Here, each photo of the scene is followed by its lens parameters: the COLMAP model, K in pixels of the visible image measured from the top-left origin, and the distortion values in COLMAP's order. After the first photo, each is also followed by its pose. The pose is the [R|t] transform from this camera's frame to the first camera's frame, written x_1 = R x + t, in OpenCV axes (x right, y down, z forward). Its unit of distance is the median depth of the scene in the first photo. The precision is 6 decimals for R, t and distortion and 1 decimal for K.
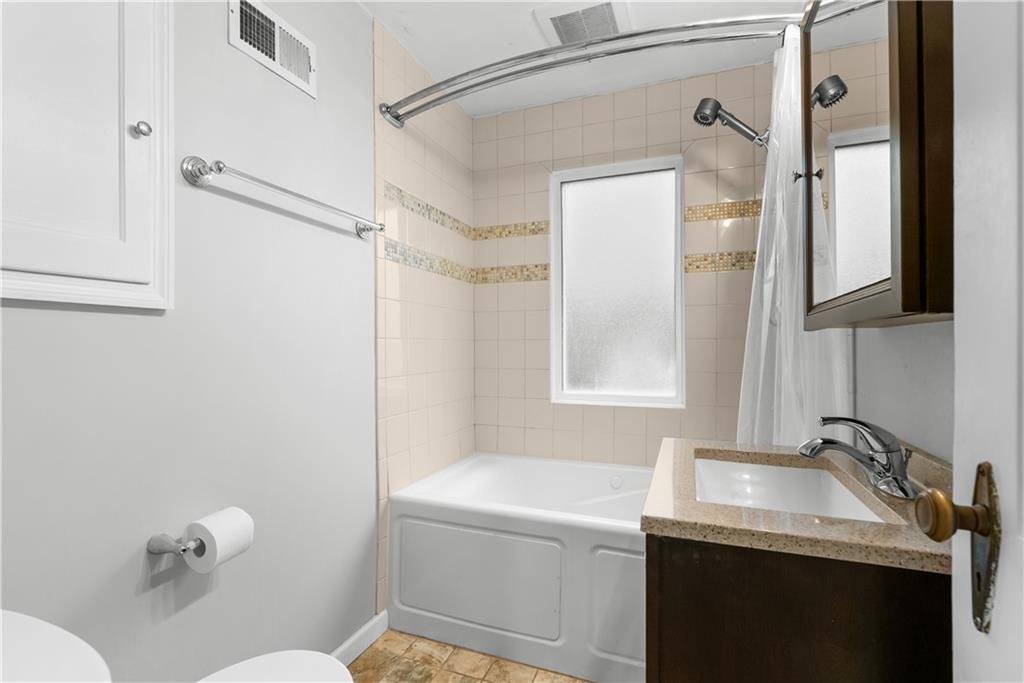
lens RADIAL K [[465.8, 0, 516.8], [0, 465.8, 346.5], [0, 0, 1]] dist [-0.004354, -0.000069]
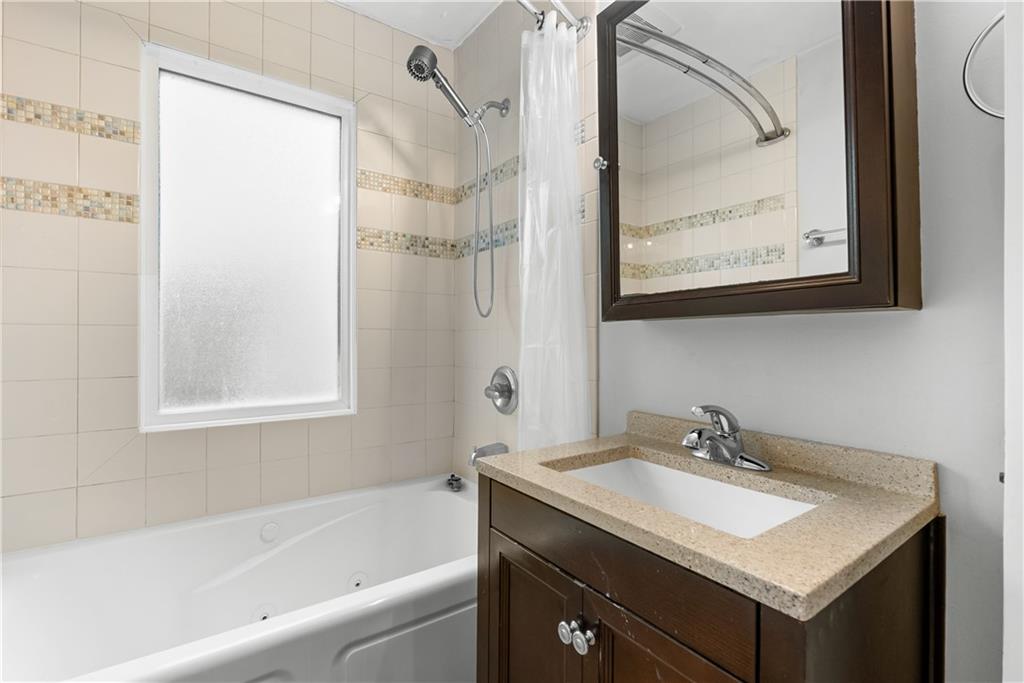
lens RADIAL K [[461.7, 0, 511.9], [0, 461.7, 336.1], [0, 0, 1]] dist [-0.002526, 0.000411]
pose [[0.562259, 0.006166, 0.826938, -0.155835], [-0.000403, 0.999974, -0.007183, 0.002510], [-0.826961, 0.003705, 0.562247, 0.309077]]
